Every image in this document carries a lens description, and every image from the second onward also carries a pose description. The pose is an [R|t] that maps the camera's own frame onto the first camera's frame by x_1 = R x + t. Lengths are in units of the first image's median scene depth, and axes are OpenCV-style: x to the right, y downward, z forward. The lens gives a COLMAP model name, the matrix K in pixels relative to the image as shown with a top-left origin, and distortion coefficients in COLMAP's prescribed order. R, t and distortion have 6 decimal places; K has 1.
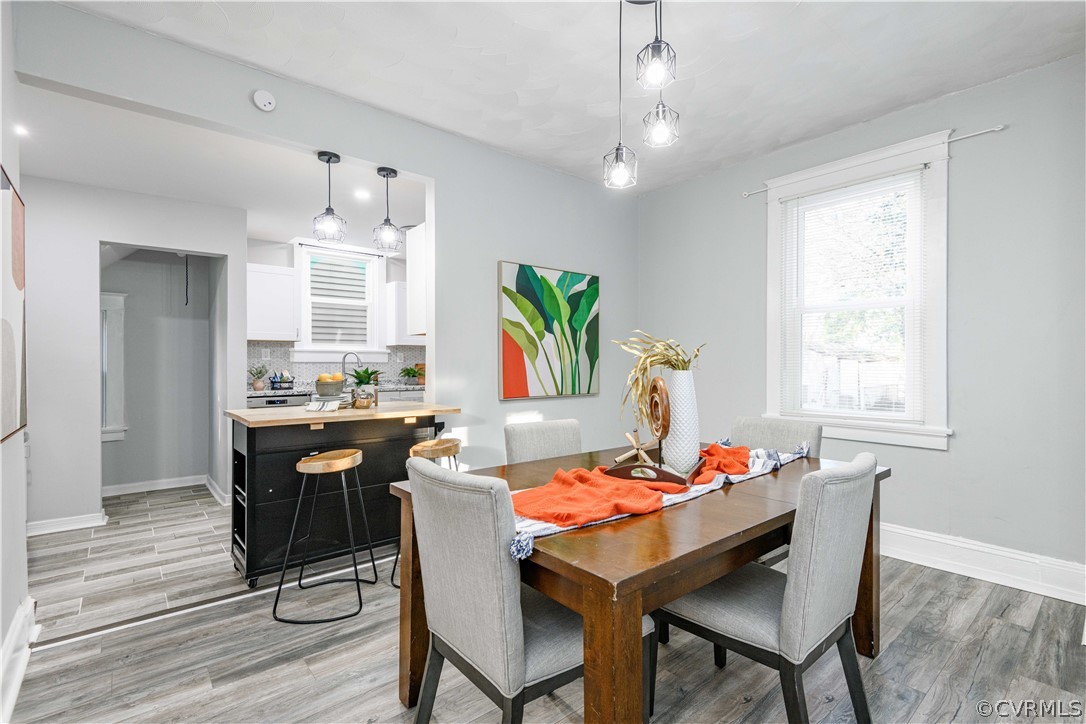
lens RADIAL K [[501.8, 0, 526.2], [0, 501.8, 363.3], [0, 0, 1]] dist [0.018757, -0.013600]
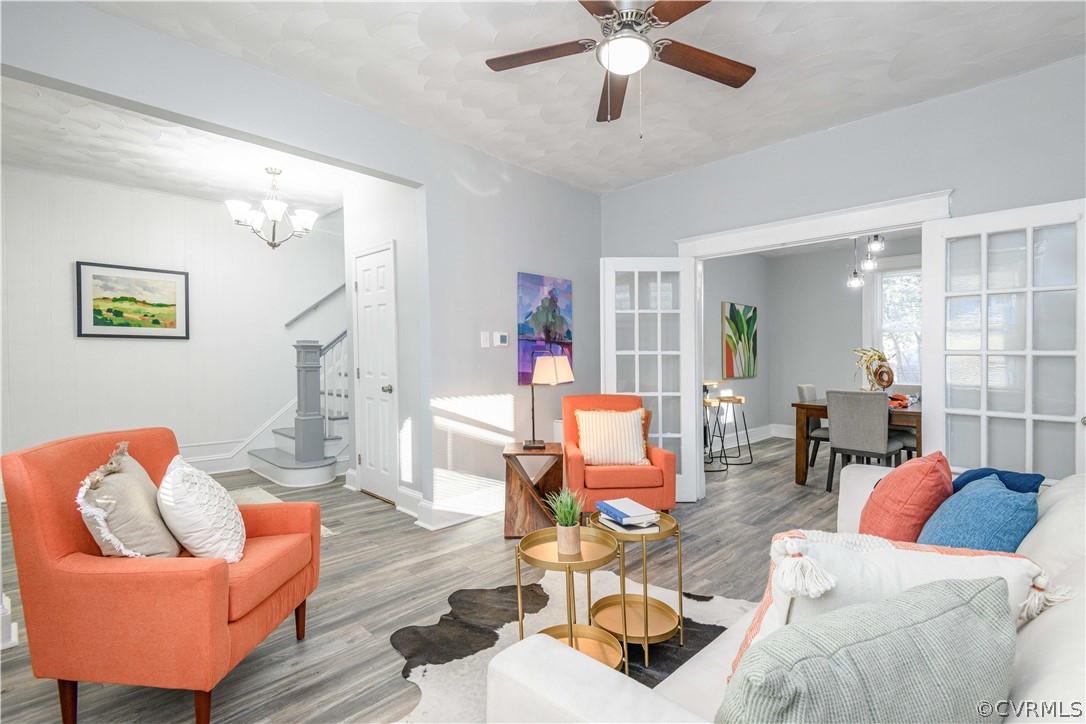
lens RADIAL K [[501.8, 0, 510.9], [0, 501.8, 368.7], [0, 0, 1]] dist [0.018757, -0.013600]
pose [[0.997309, -0.003610, 0.073222, -0.884092], [0.002462, 0.999873, 0.015762, 0.005833], [-0.073270, -0.015539, 0.997191, -0.699944]]
